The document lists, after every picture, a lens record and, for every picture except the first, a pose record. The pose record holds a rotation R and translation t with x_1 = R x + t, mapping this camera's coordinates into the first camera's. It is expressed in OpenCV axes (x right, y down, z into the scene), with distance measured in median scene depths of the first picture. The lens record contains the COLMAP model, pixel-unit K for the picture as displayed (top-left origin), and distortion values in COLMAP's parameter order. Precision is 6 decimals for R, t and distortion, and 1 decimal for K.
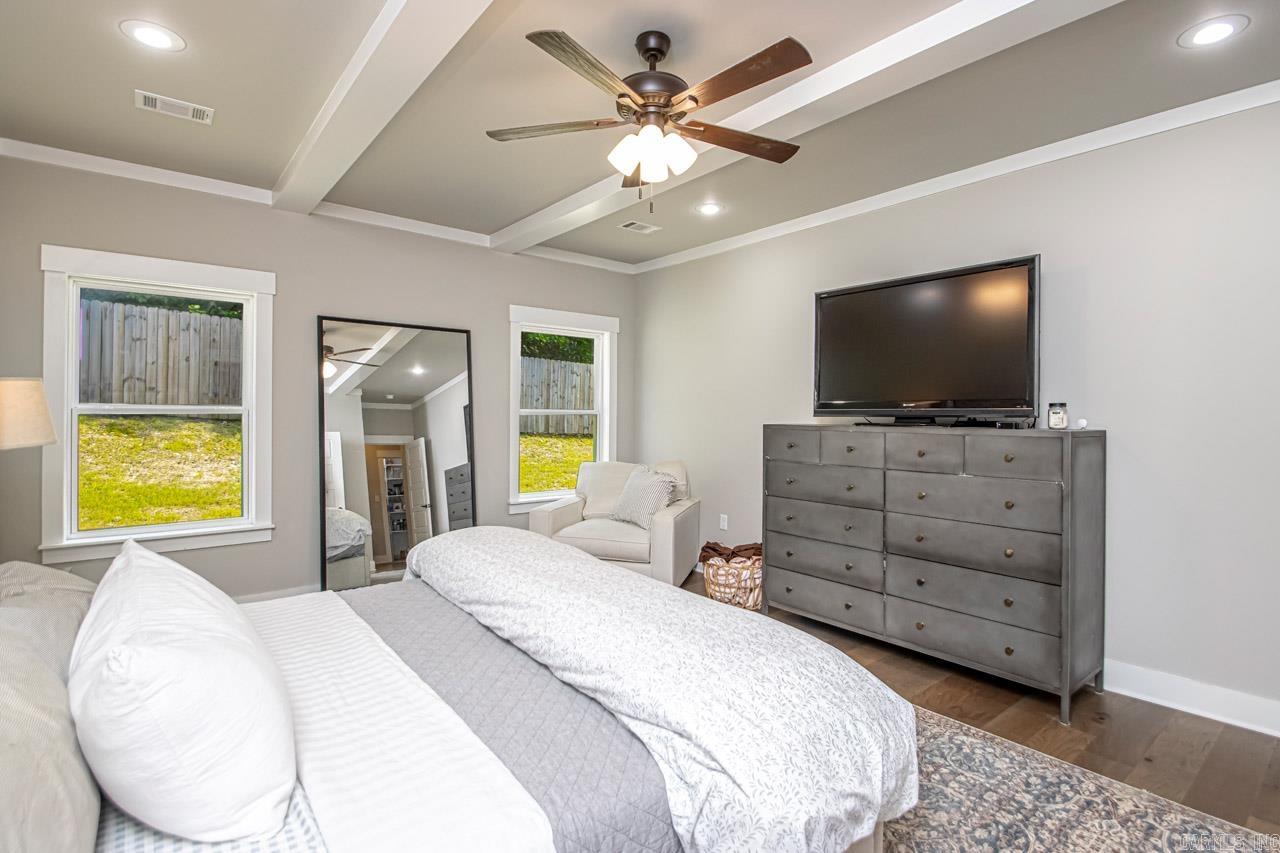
lens RADIAL K [[599.0, 0, 641.3], [0, 599.0, 413.2], [0, 0, 1]] dist [0.030034, -0.000027]
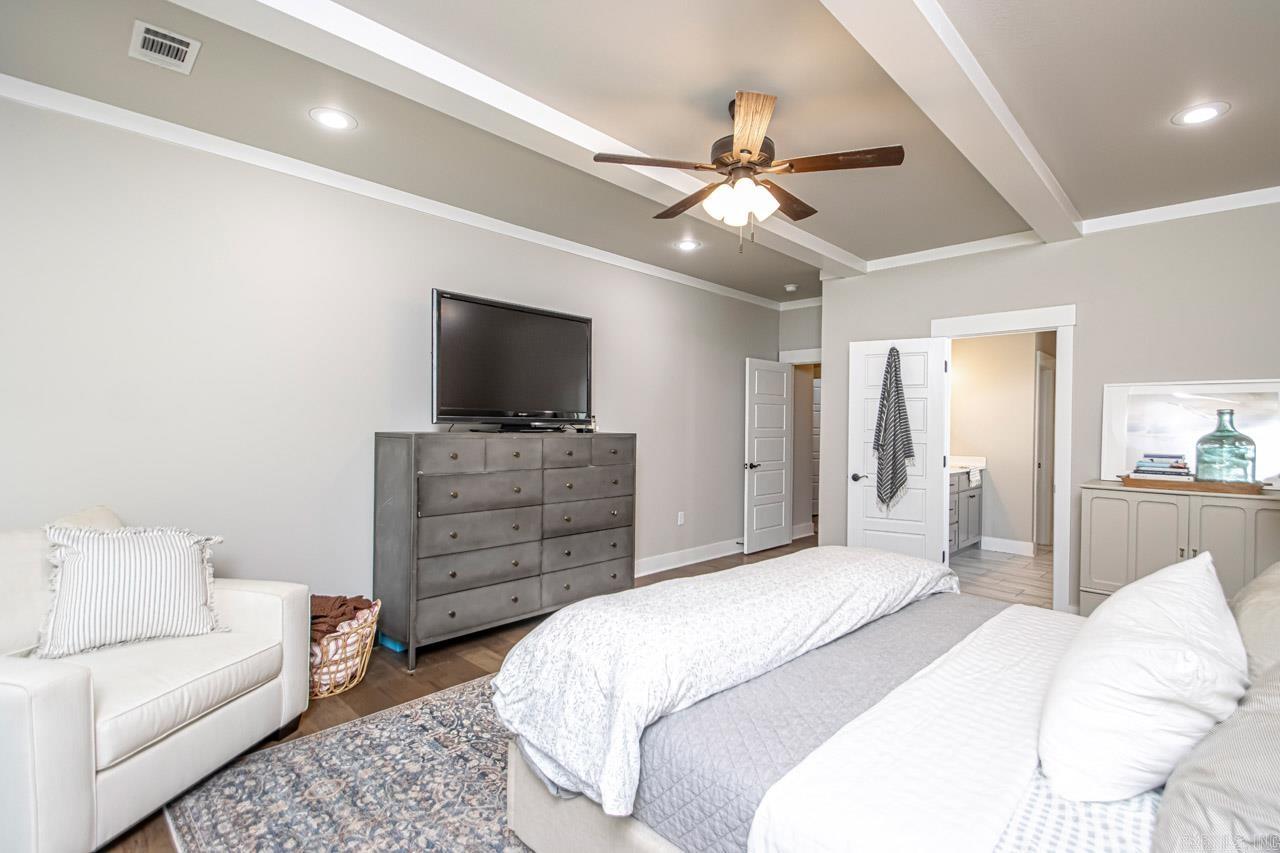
lens RADIAL K [[600.1, 0, 640.0], [0, 600.1, 426.5], [0, 0, 1]] dist [-0.002724, -0.000634]
pose [[-0.105515, -0.004927, 0.994405, -0.766438], [-0.016715, 0.999855, 0.003180, 0.002518], [-0.994277, -0.016286, -0.105582, 0.916662]]
